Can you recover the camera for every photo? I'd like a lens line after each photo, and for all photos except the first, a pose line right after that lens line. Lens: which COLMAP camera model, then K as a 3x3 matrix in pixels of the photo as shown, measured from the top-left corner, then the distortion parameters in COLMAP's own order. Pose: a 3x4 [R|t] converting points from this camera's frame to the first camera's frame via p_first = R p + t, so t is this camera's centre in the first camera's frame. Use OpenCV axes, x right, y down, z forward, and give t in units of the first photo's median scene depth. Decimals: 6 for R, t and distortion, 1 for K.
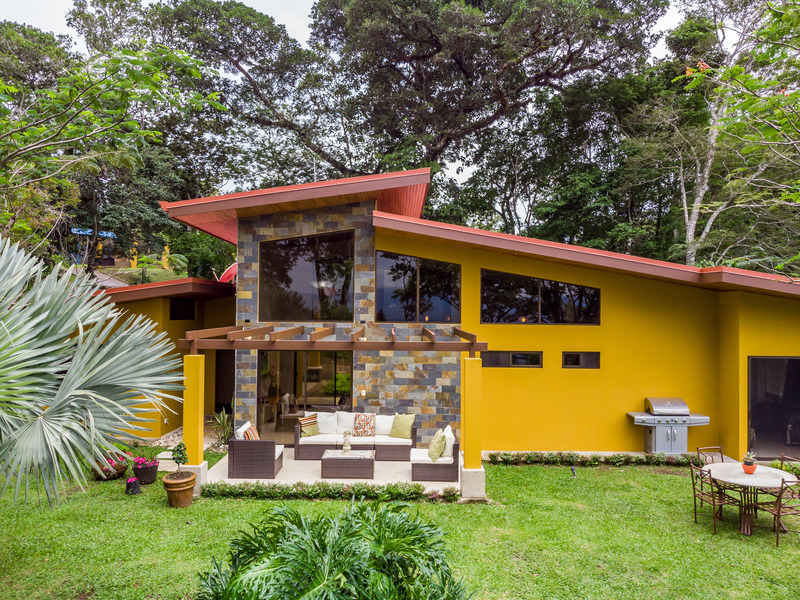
lens RADIAL K [[583.7, 0, 400.0], [0, 583.7, 300.0], [0, 0, 1]] dist [0.000520, 0.004701]
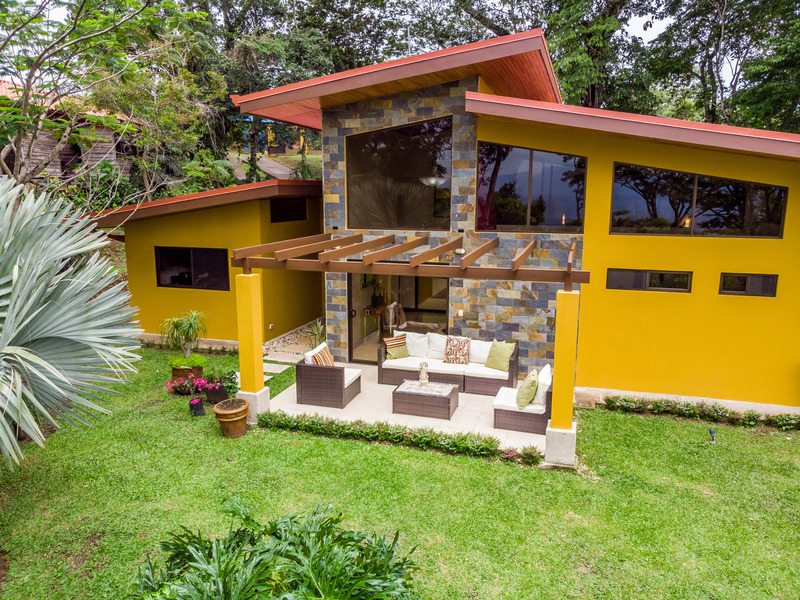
lens RADIAL K [[583.7, 0, 400.0], [0, 583.7, 300.0], [0, 0, 1]] dist [0.000520, 0.004701]
pose [[0.955055, 0.045791, -0.292869, 0.104235], [0.013546, 0.980222, 0.197435, -0.031599], [0.296118, -0.192528, 0.935547, 0.166822]]
